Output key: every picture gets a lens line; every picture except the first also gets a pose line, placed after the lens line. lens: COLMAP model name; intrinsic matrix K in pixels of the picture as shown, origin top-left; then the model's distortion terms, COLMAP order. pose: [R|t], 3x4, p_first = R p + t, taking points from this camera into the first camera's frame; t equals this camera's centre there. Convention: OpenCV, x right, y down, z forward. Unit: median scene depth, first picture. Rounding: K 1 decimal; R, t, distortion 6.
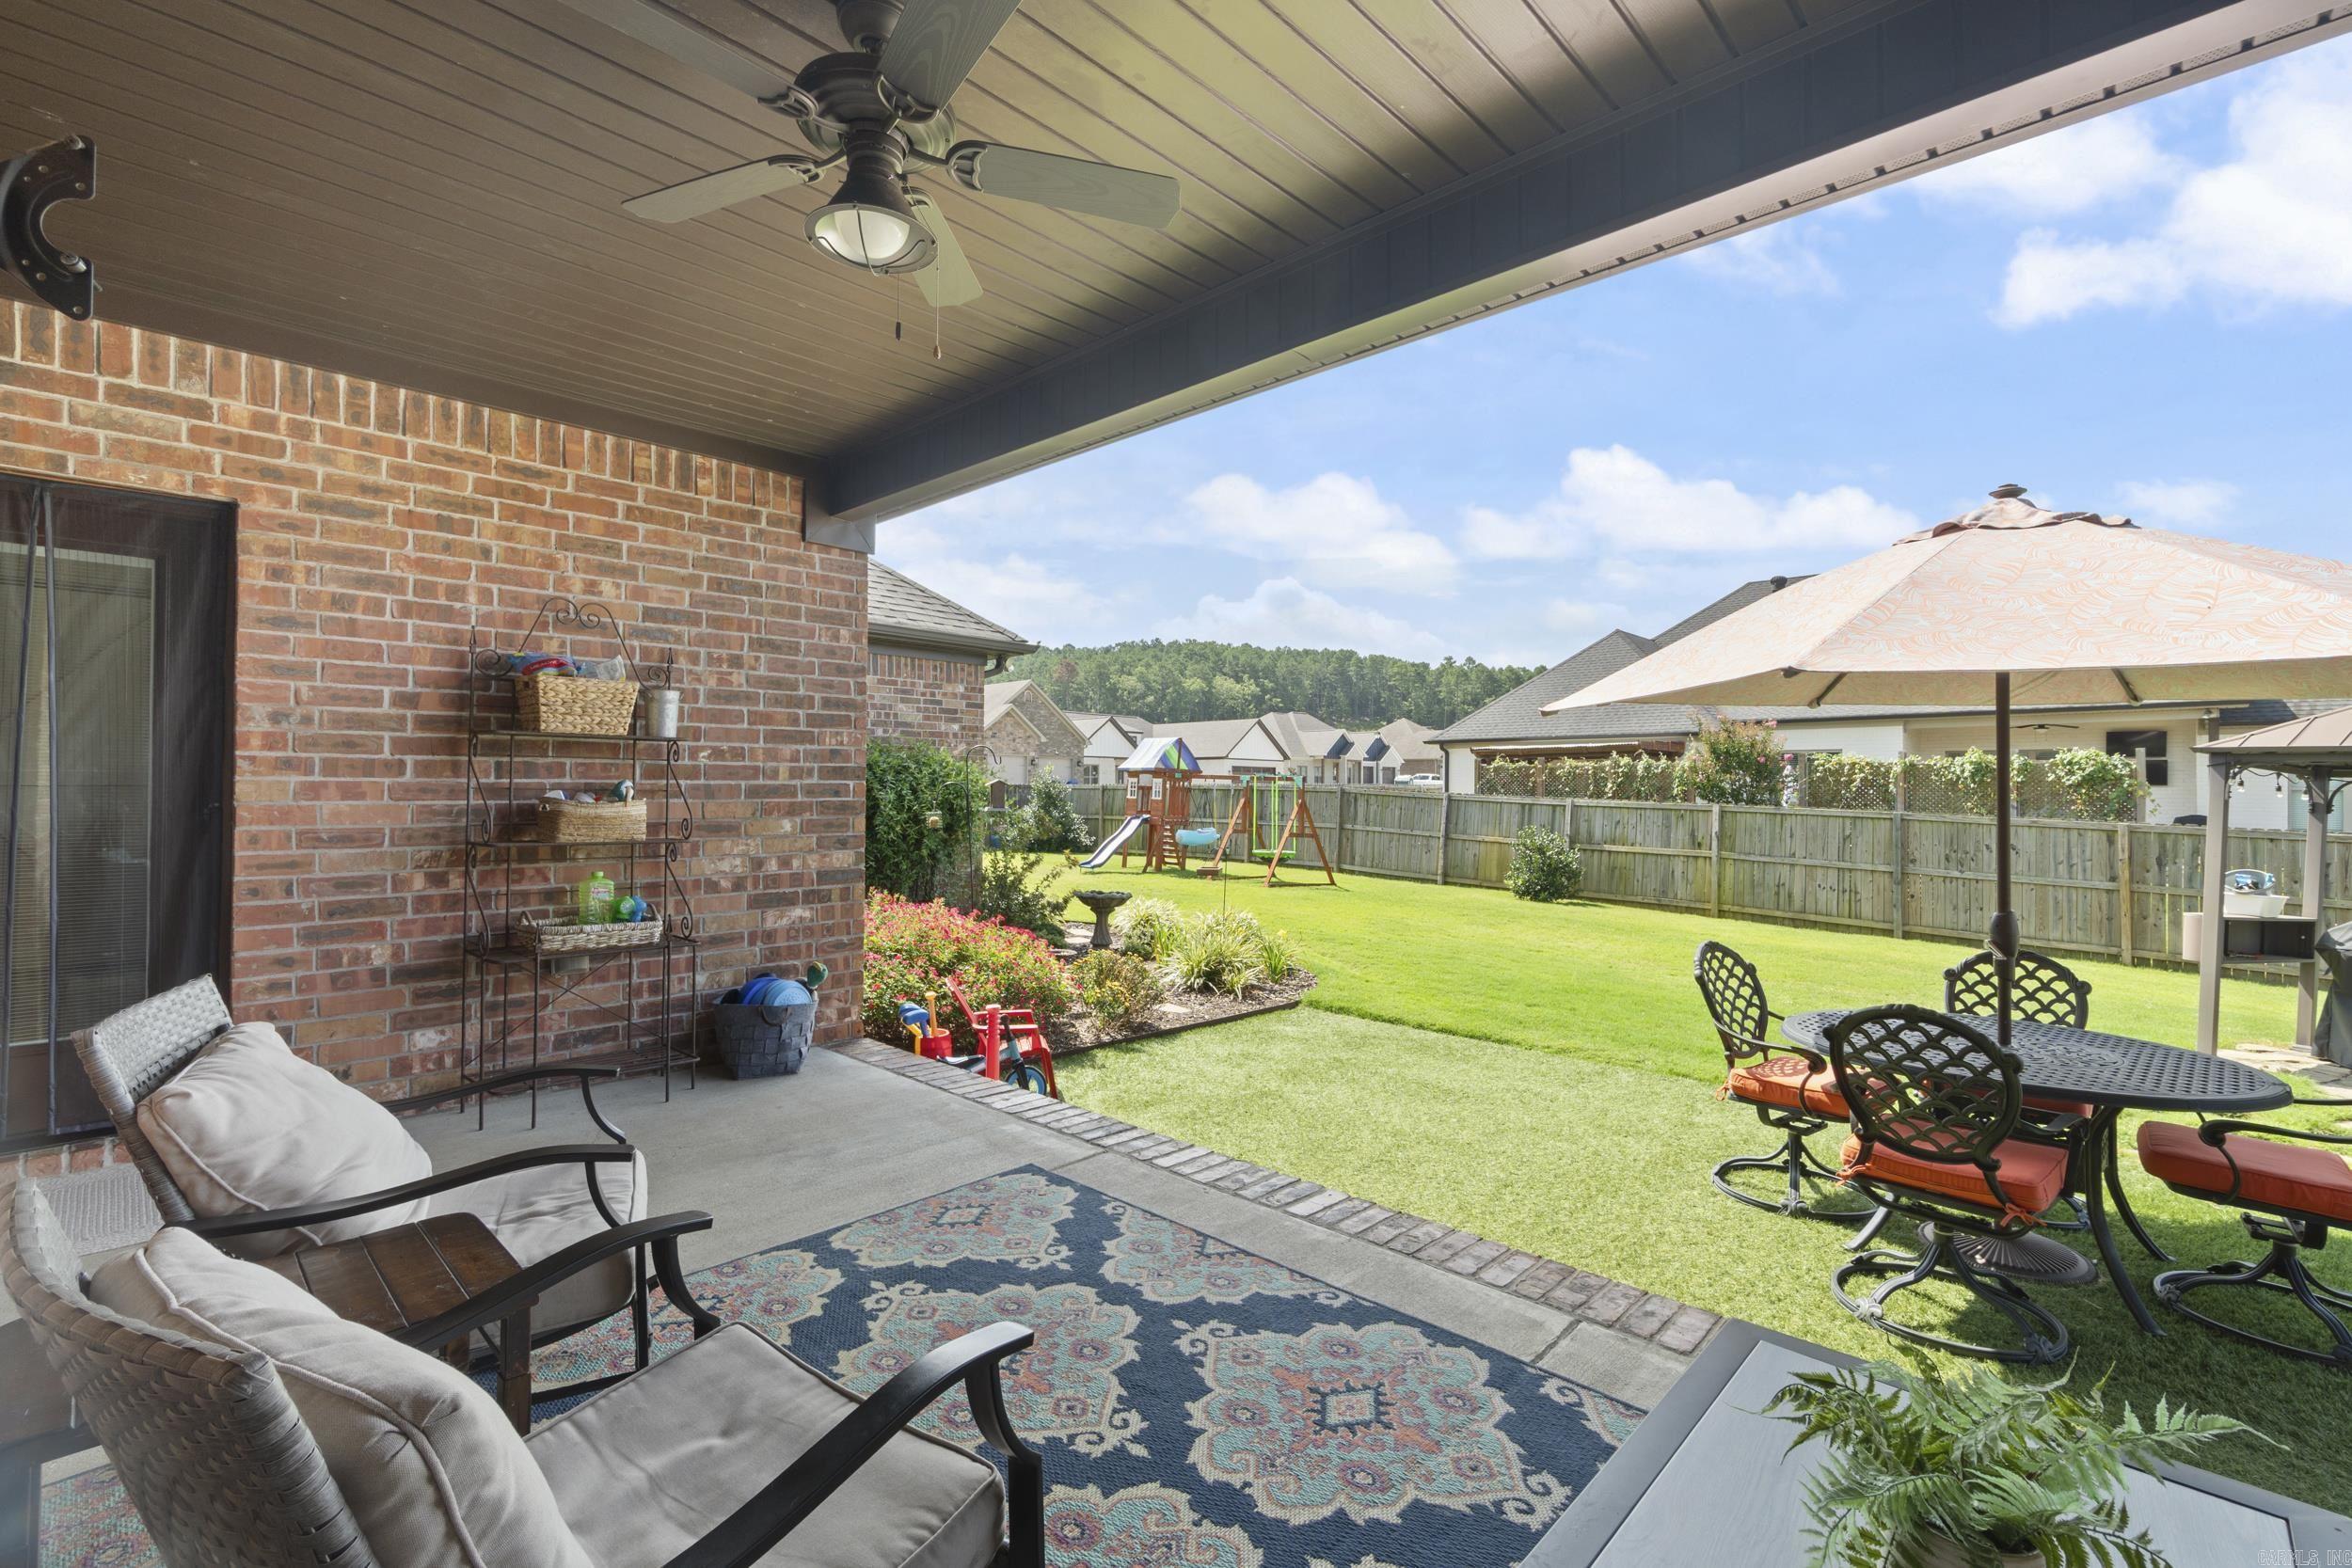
lens RADIAL K [[1021.4, 0, 1184.1], [0, 1021.4, 787.9], [0, 0, 1]] dist [-0.006002, 0.000830]
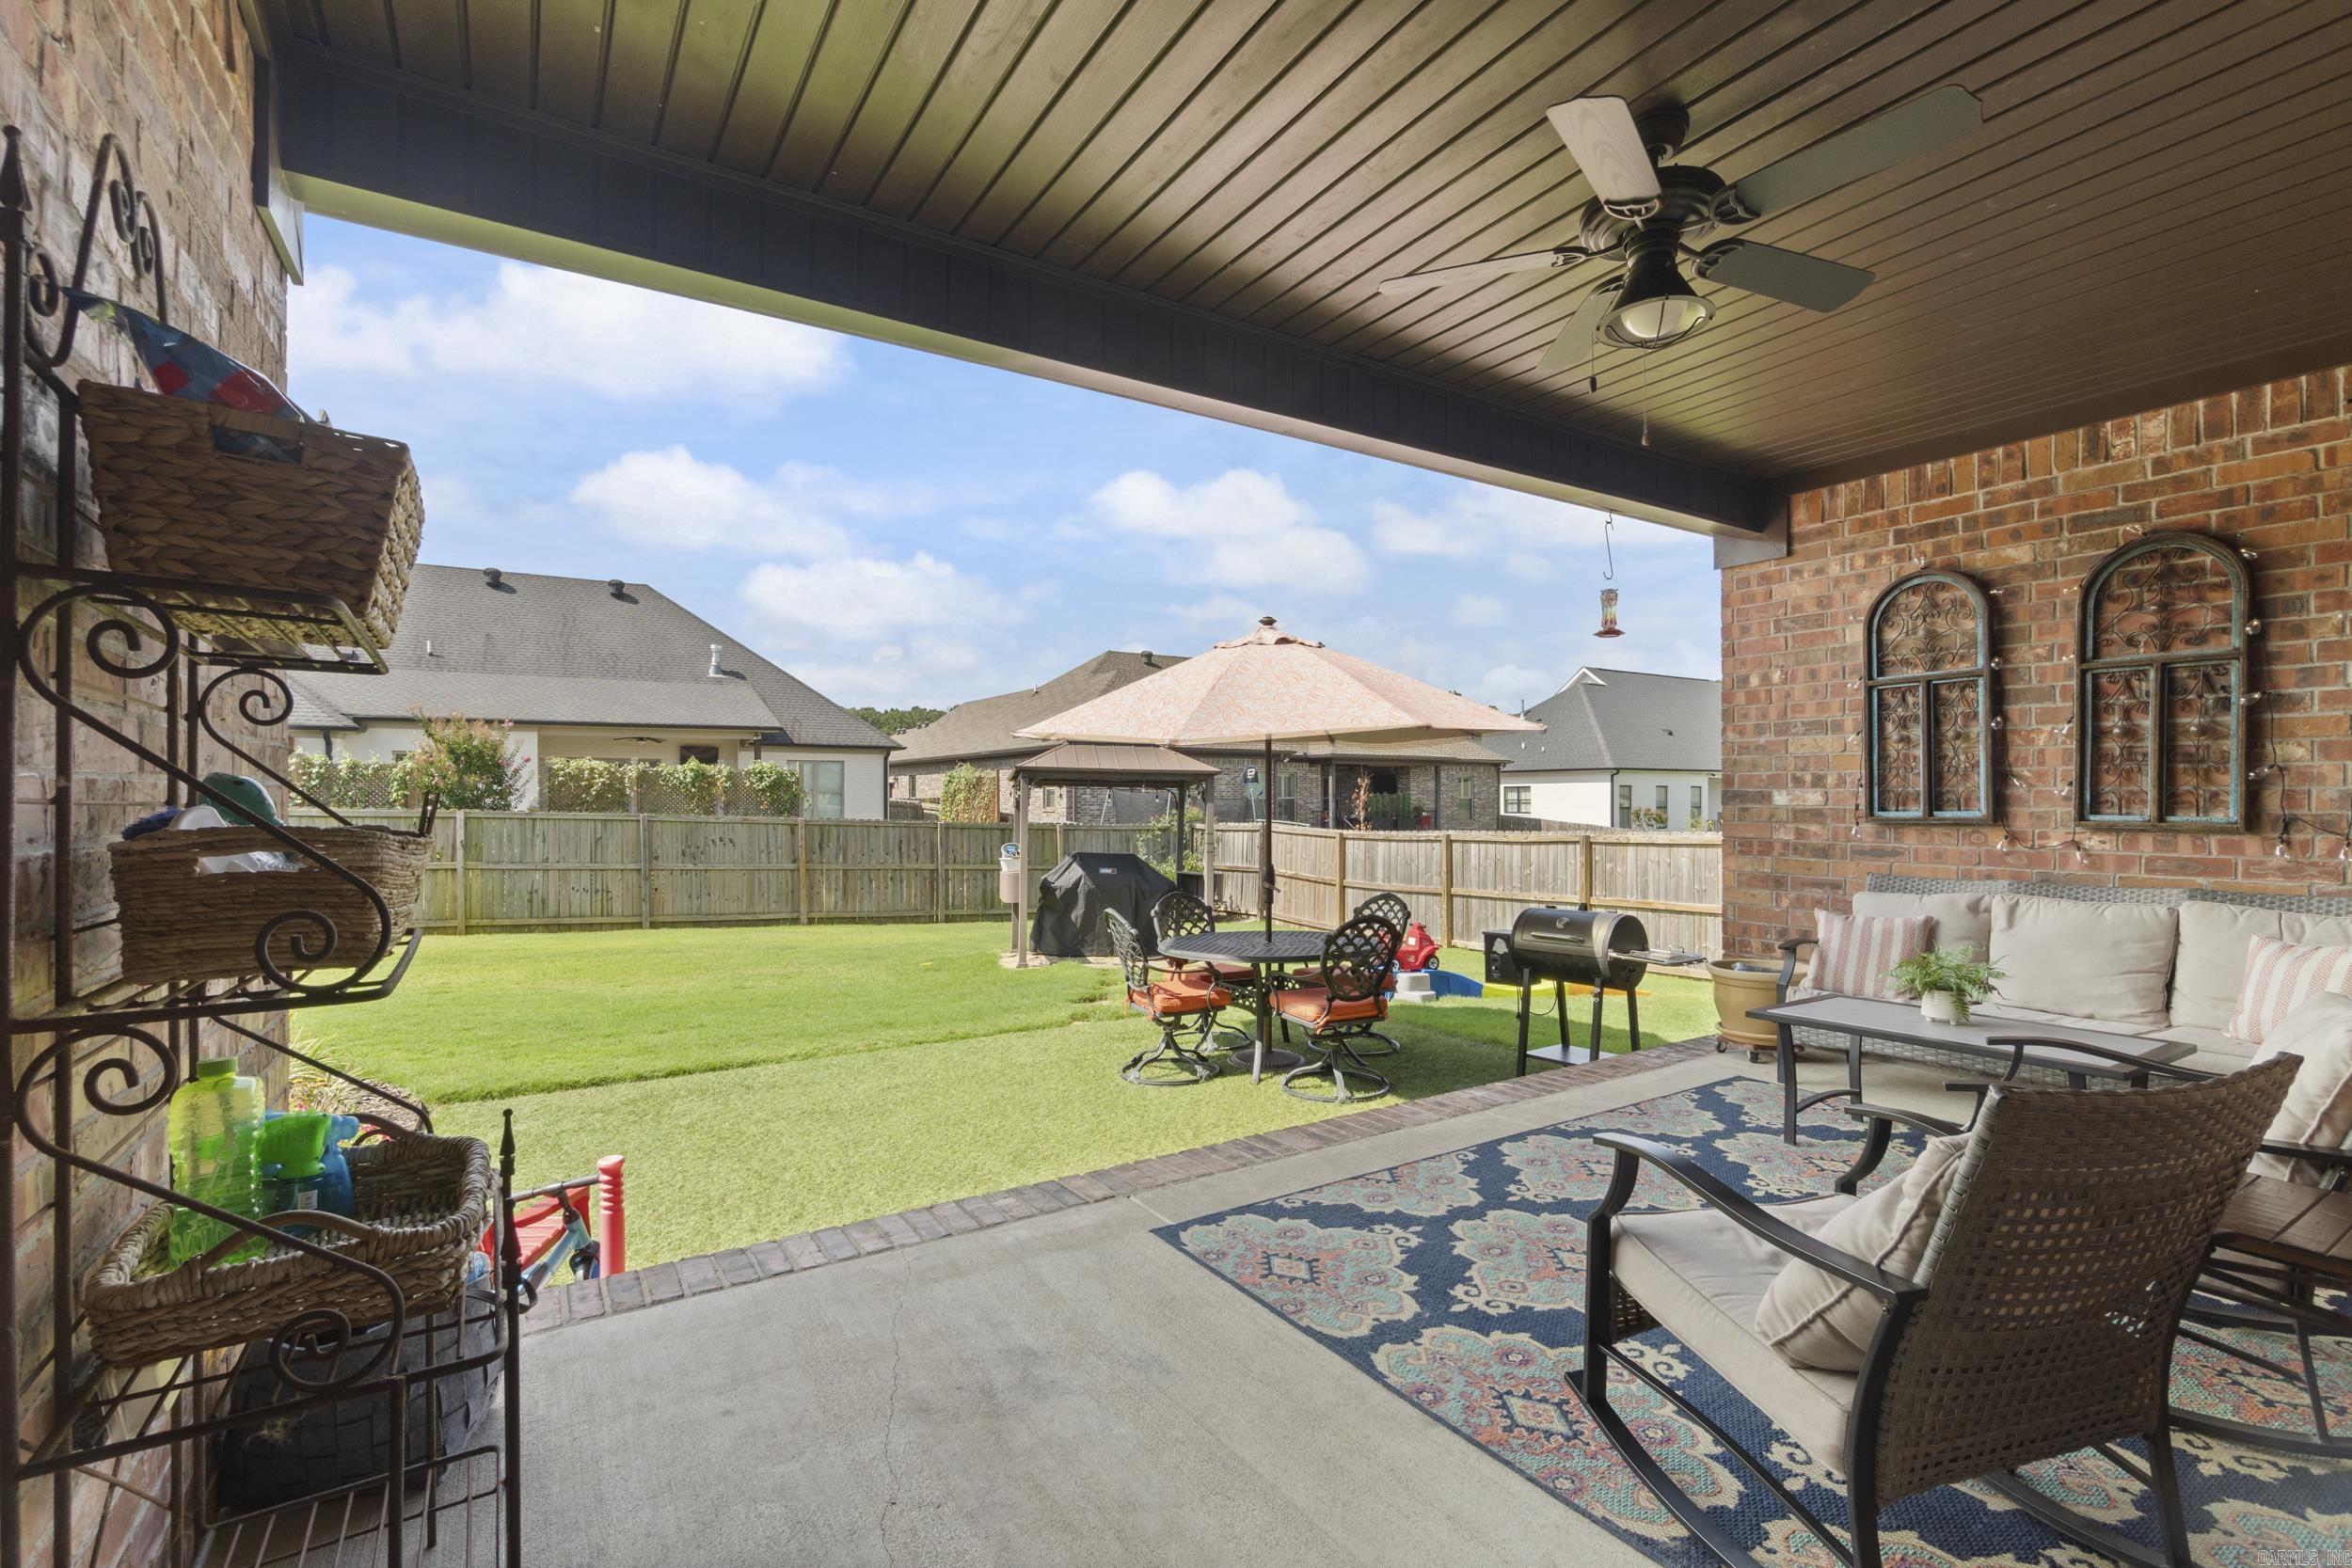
lens RADIAL K [[1021.4, 0, 1181.1], [0, 1021.4, 796.2], [0, 0, 1]] dist [-0.006002, 0.000830]
pose [[0.257843, -0.005074, 0.966173, -0.209861], [0.000245, 0.999987, 0.005186, -0.000916], [-0.966187, -0.001101, 0.257841, 0.161533]]
